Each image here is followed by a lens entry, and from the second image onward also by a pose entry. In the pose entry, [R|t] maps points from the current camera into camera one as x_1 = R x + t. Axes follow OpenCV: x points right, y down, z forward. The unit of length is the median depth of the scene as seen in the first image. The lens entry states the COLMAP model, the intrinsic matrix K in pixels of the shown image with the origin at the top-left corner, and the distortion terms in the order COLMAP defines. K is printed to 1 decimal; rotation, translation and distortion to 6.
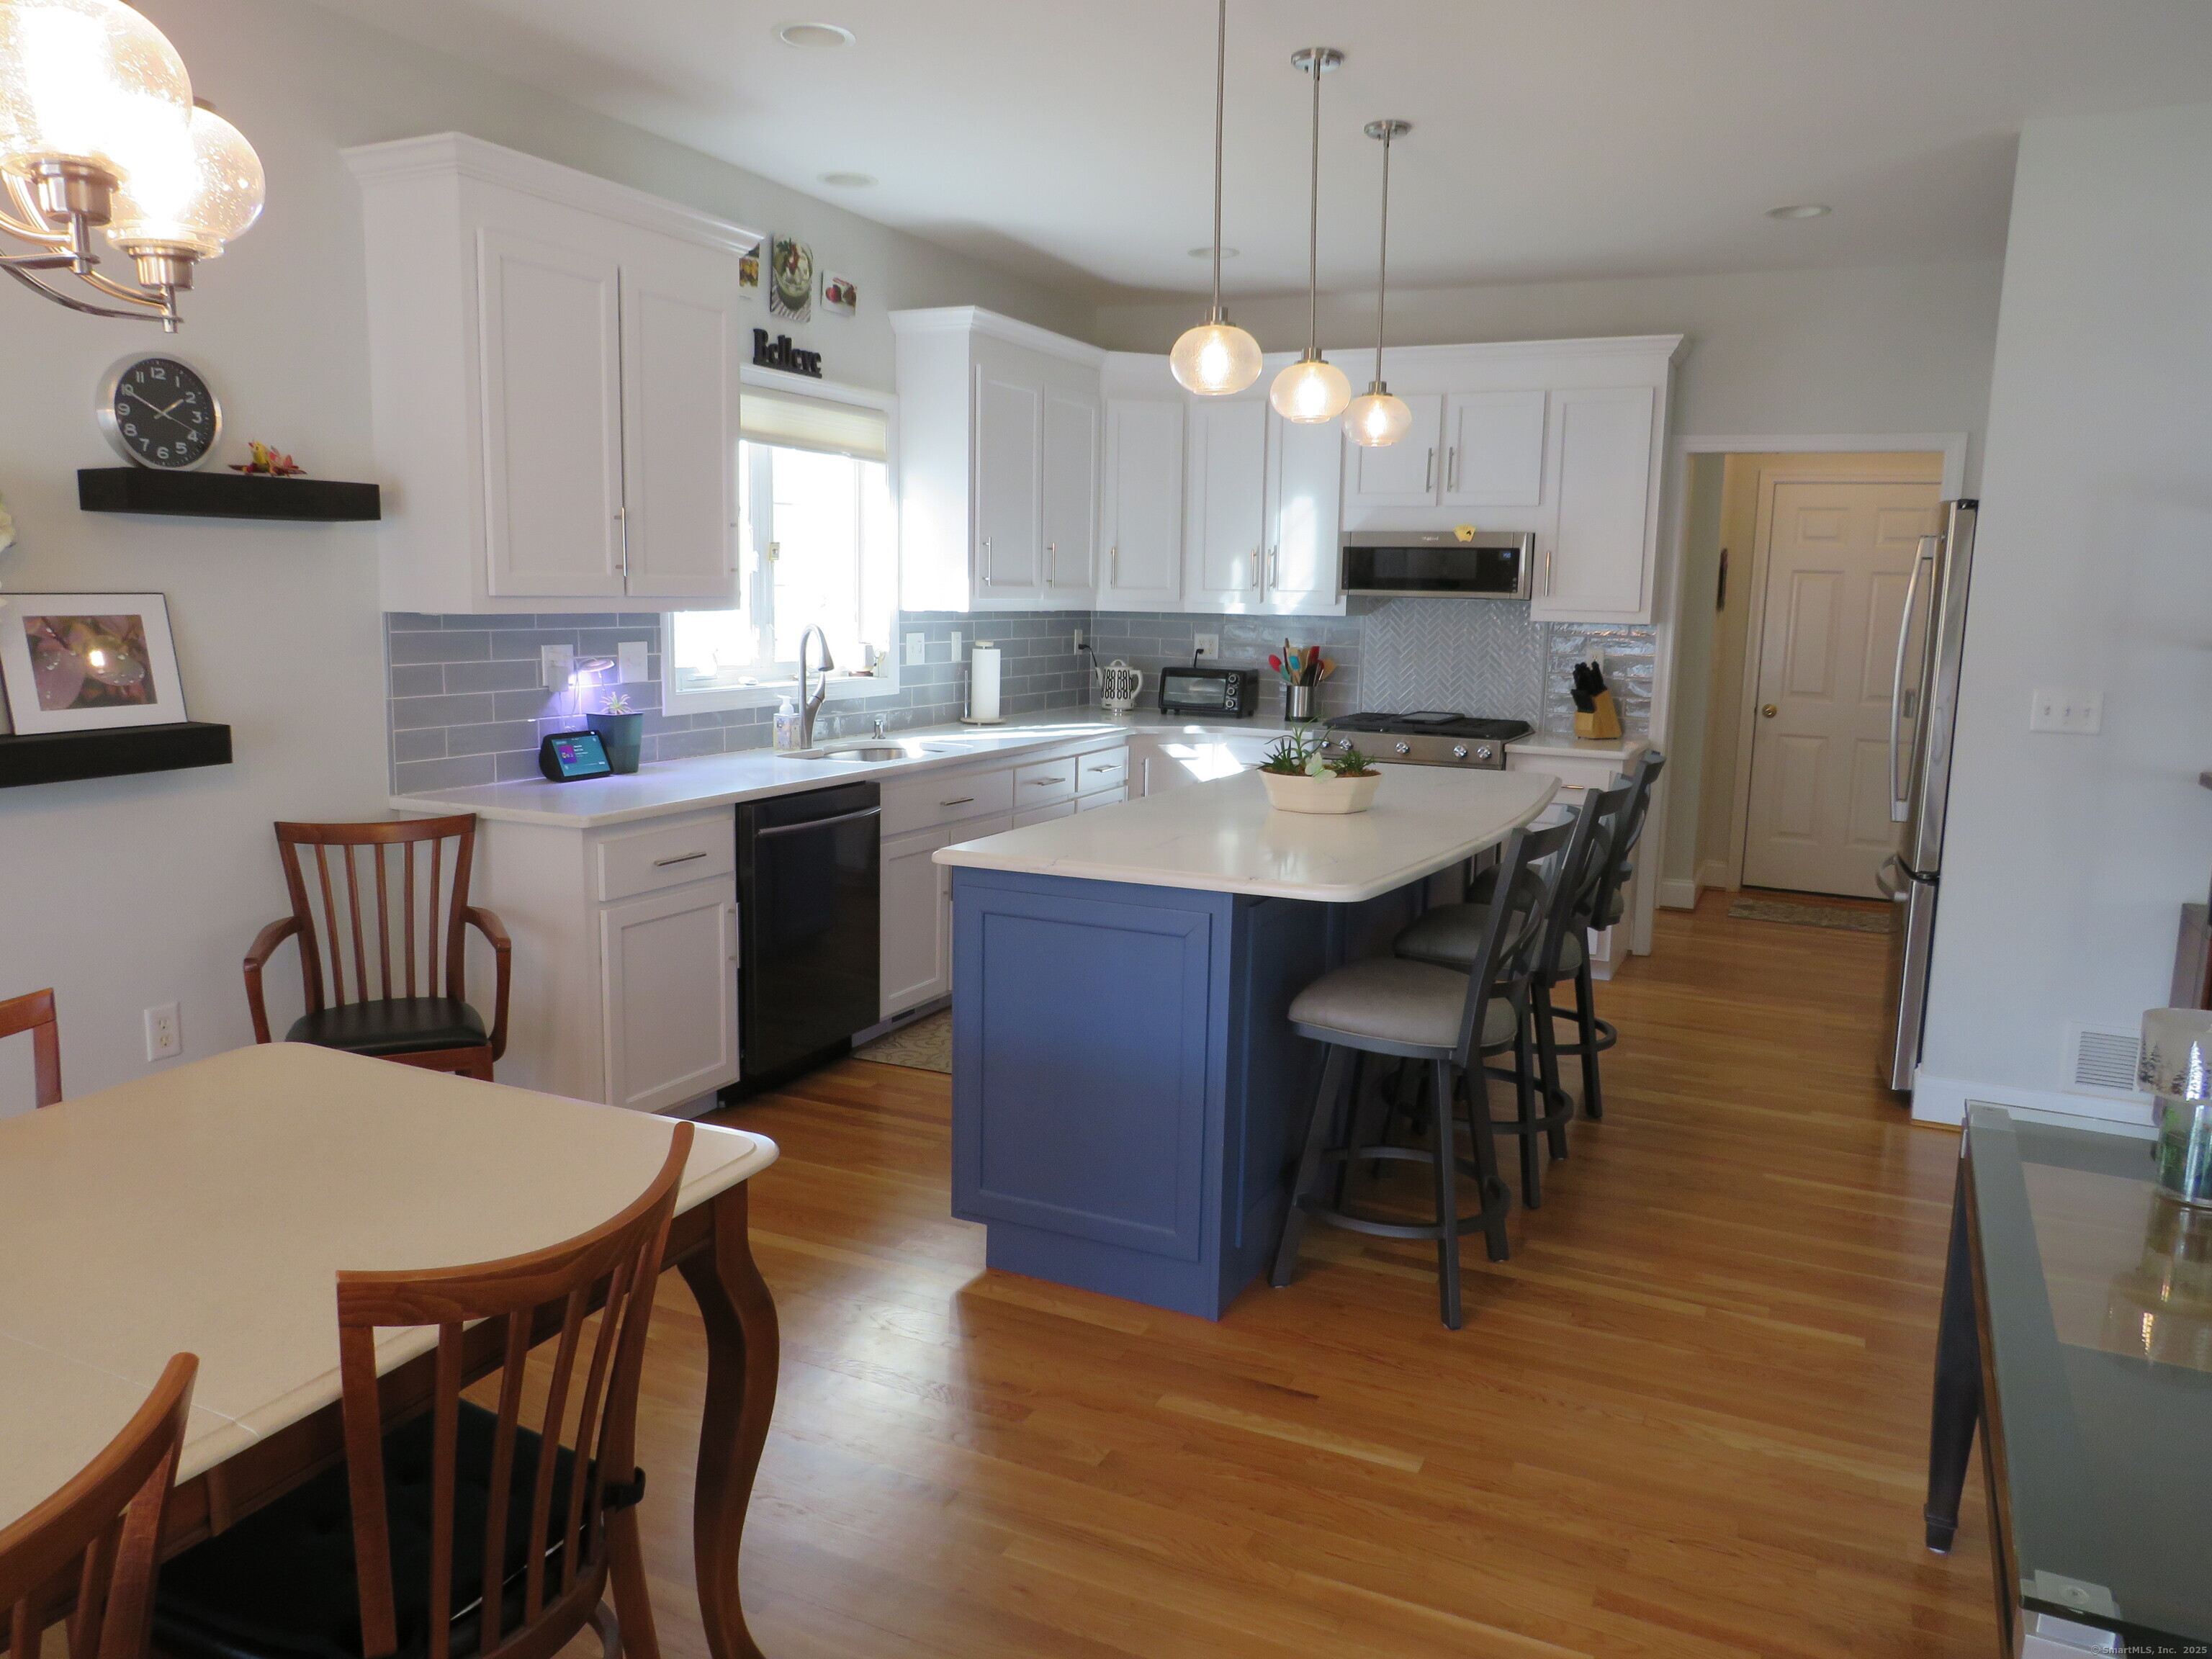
lens RADIAL K [[1558.5, 0, 1106.0], [0, 1558.5, 829.5], [0, 0, 1]] dist [-0.056194, 0.056152]
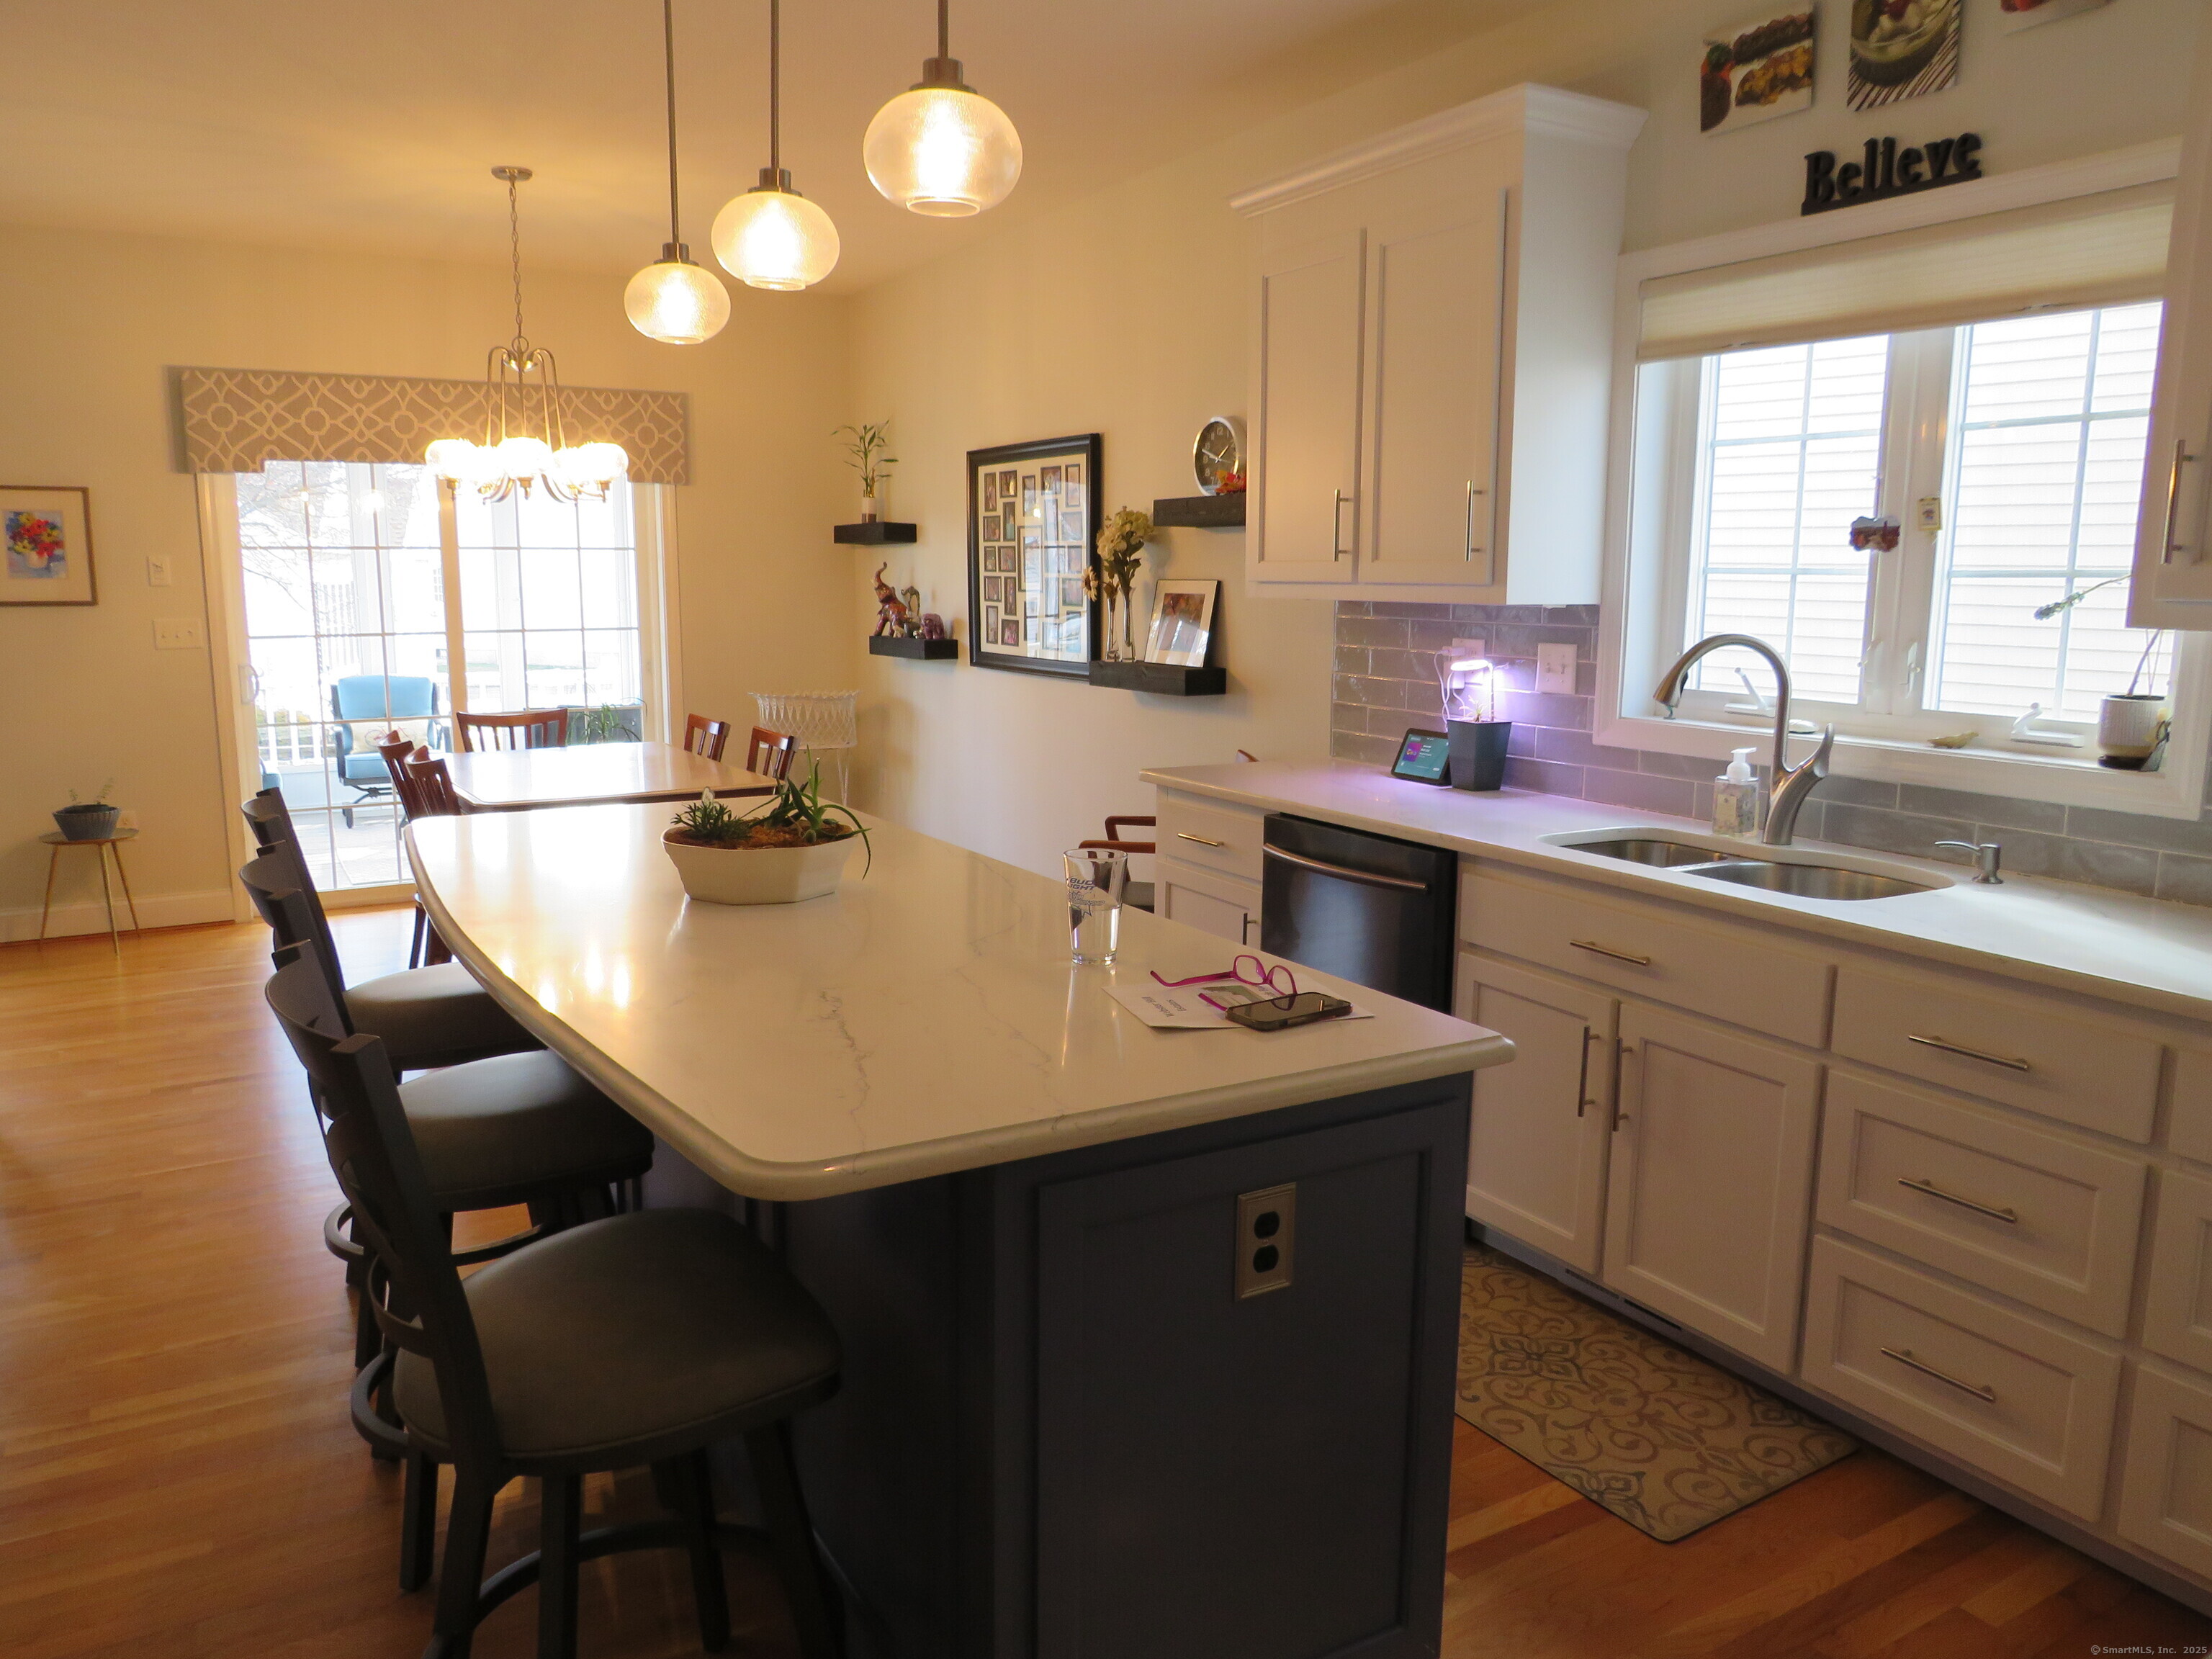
lens RADIAL K [[1558.5, 0, 1106.0], [0, 1558.5, 829.5], [0, 0, 1]] dist [-0.056194, 0.056152]
pose [[-0.538775, 0.124589, -0.833186, 0.466556], [-0.134898, 0.963484, 0.231304, -0.168009], [0.831579, 0.237016, -0.502294, 1.132845]]
